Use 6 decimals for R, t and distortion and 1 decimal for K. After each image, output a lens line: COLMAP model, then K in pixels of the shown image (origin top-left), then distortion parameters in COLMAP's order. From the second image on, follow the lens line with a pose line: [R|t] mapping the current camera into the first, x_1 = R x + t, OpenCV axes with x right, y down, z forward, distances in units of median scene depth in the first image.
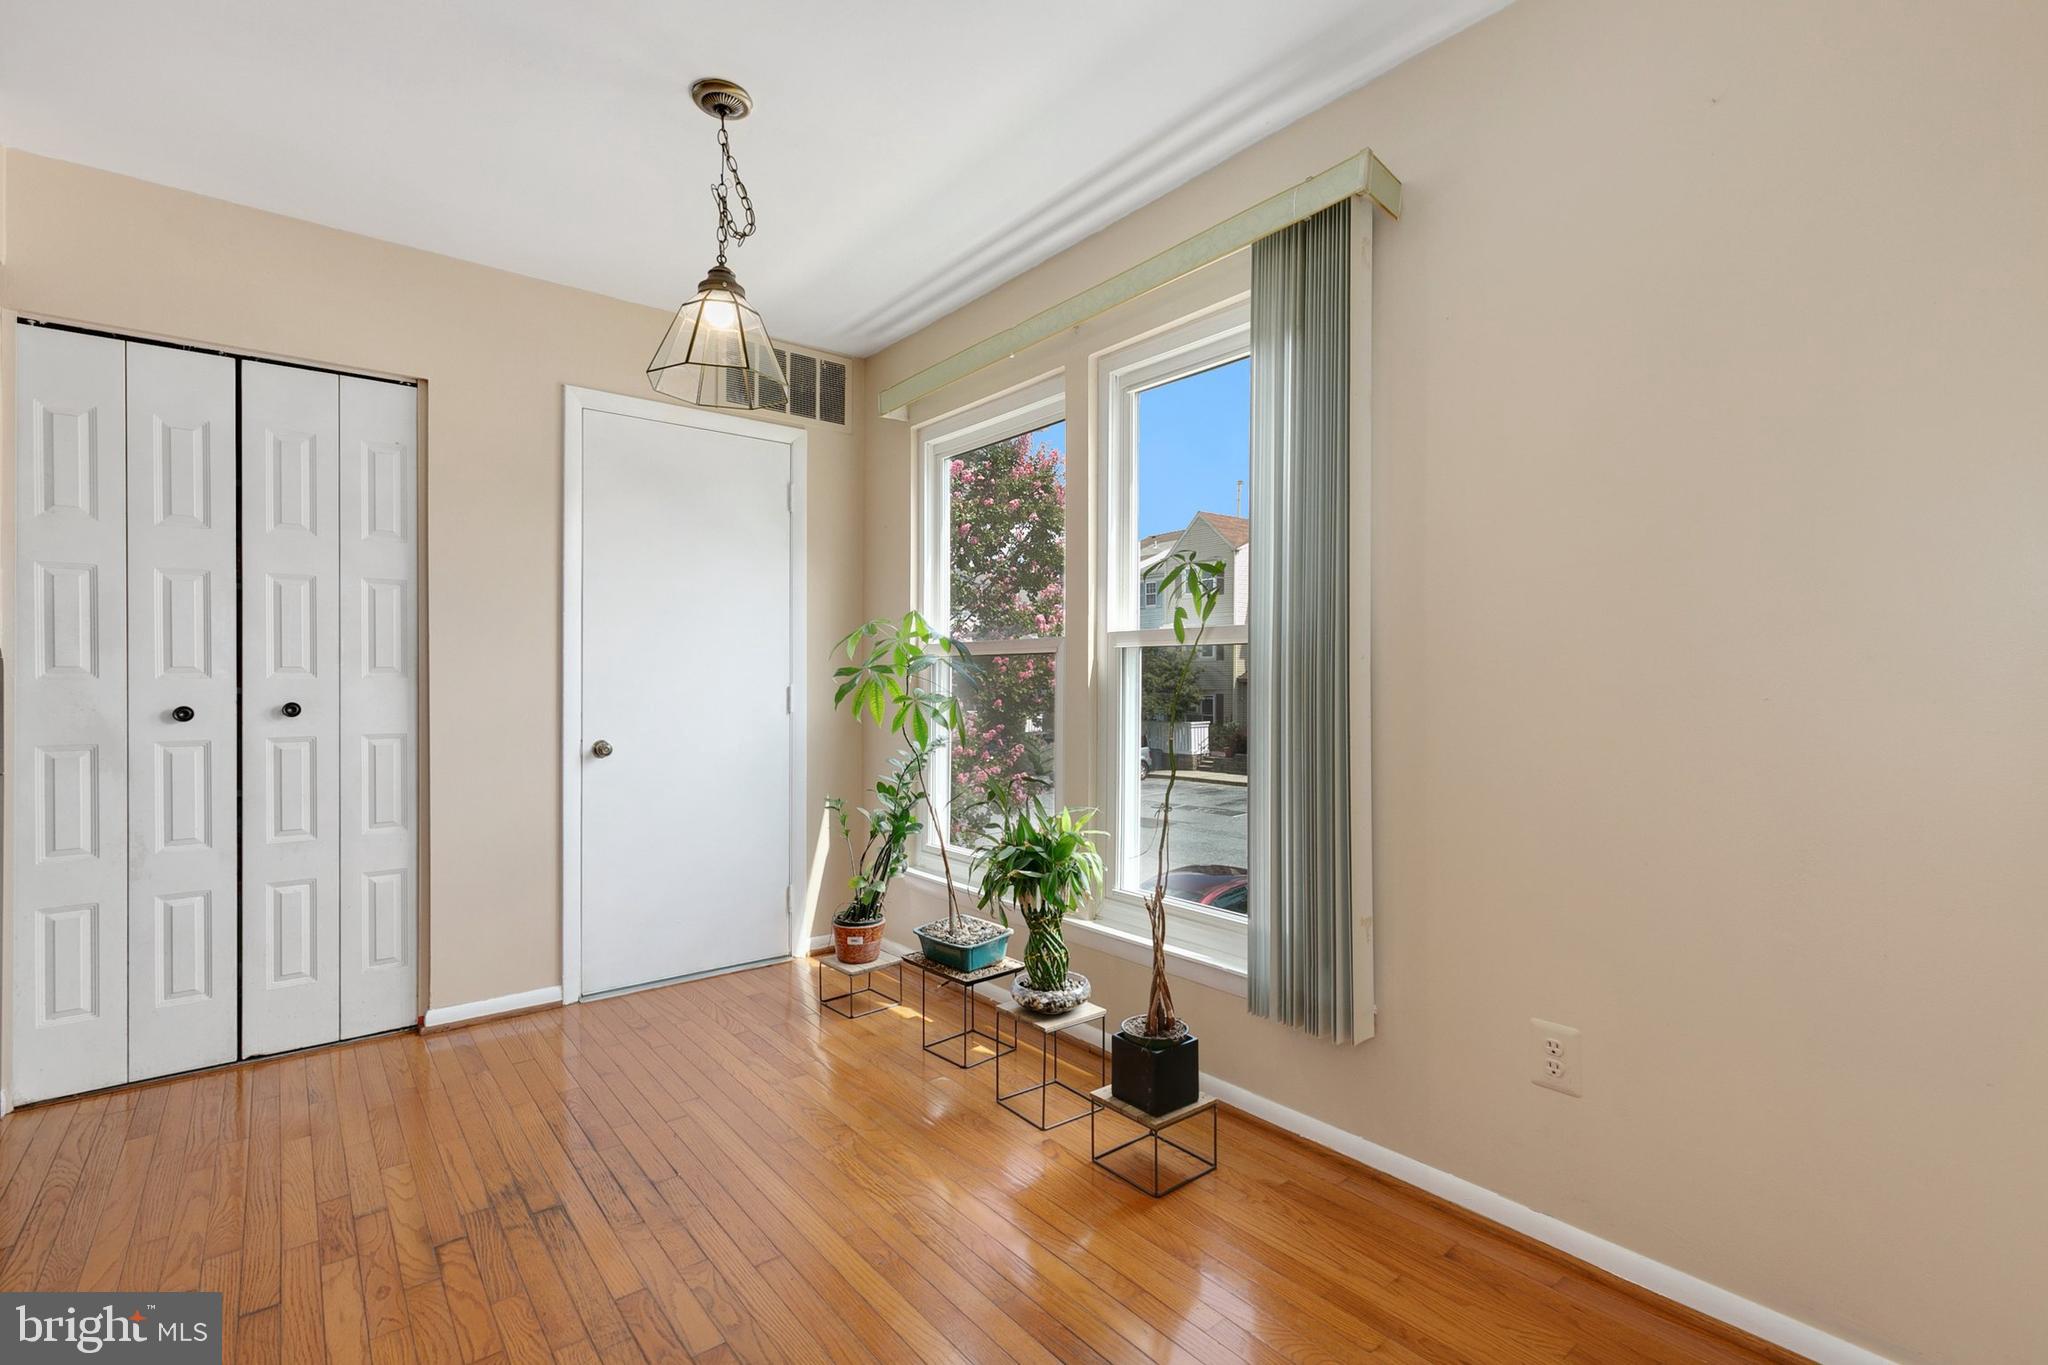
lens RADIAL K [[929.9, 0, 1017.3], [0, 929.9, 674.8], [0, 0, 1]] dist [0.011080, -0.002845]
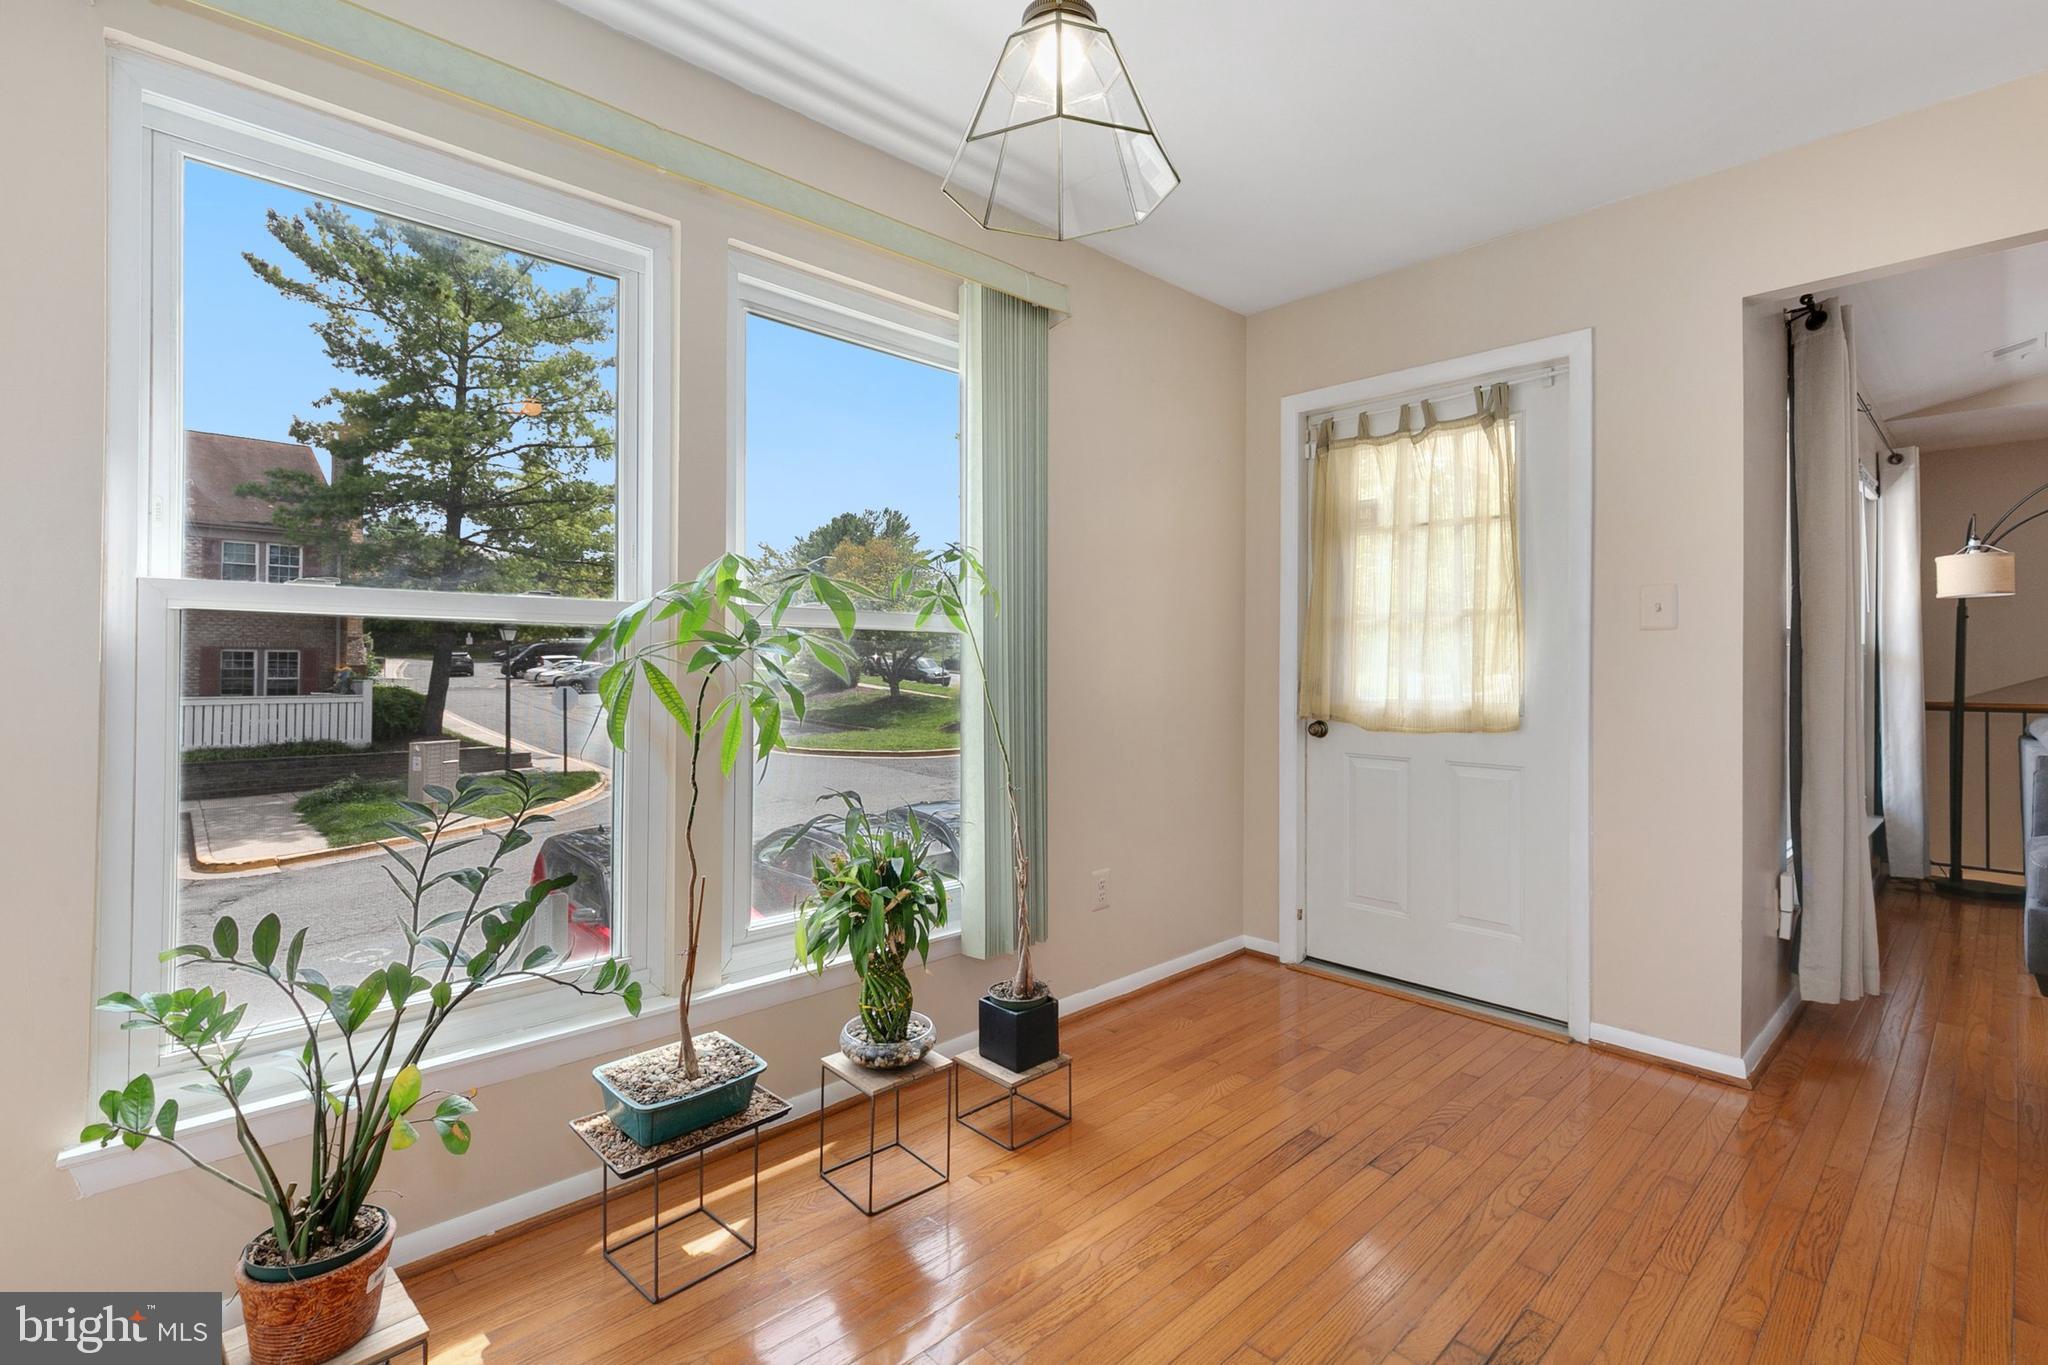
lens RADIAL K [[929.9, 0, 1022.7], [0, 929.9, 667.4], [0, 0, 1]] dist [0.011080, -0.002845]
pose [[-0.082027, -0.002603, 0.996627, -0.712684], [-0.014003, 0.999901, 0.001459, -0.000877], [-0.996532, -0.013836, -0.082056, 0.832885]]
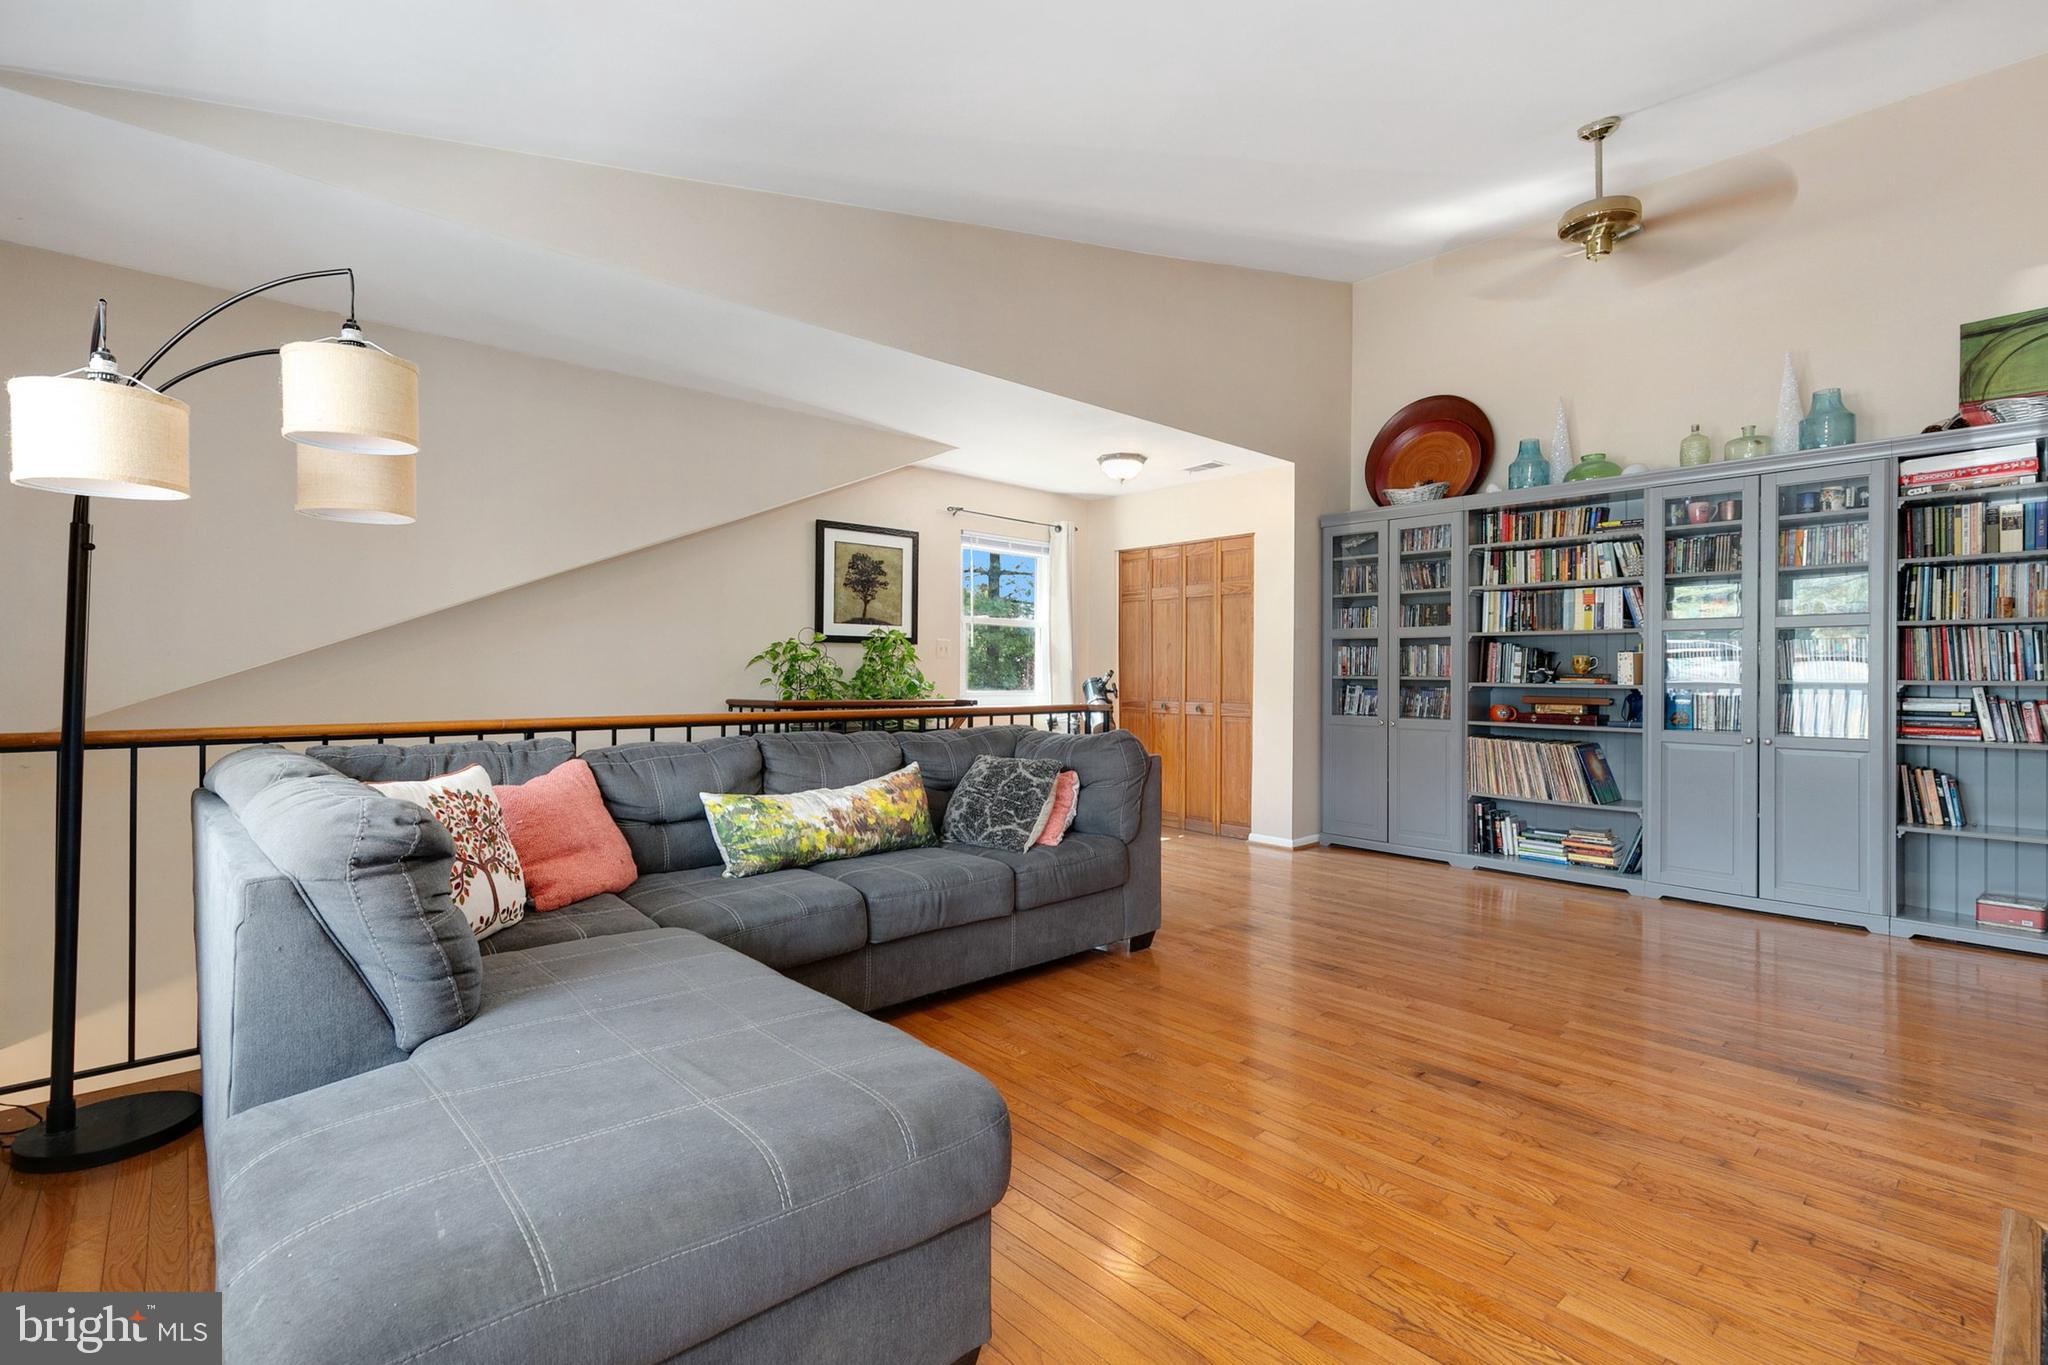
lens RADIAL K [[929.9, 0, 1020.3], [0, 929.9, 670.9], [0, 0, 1]] dist [0.011080, -0.002845]
pose [[-0.998063, -0.005295, -0.061992, 0.117155], [-0.004520, 0.999910, -0.012640, -0.004309], [0.062053, -0.012335, -0.997997, -0.187035]]
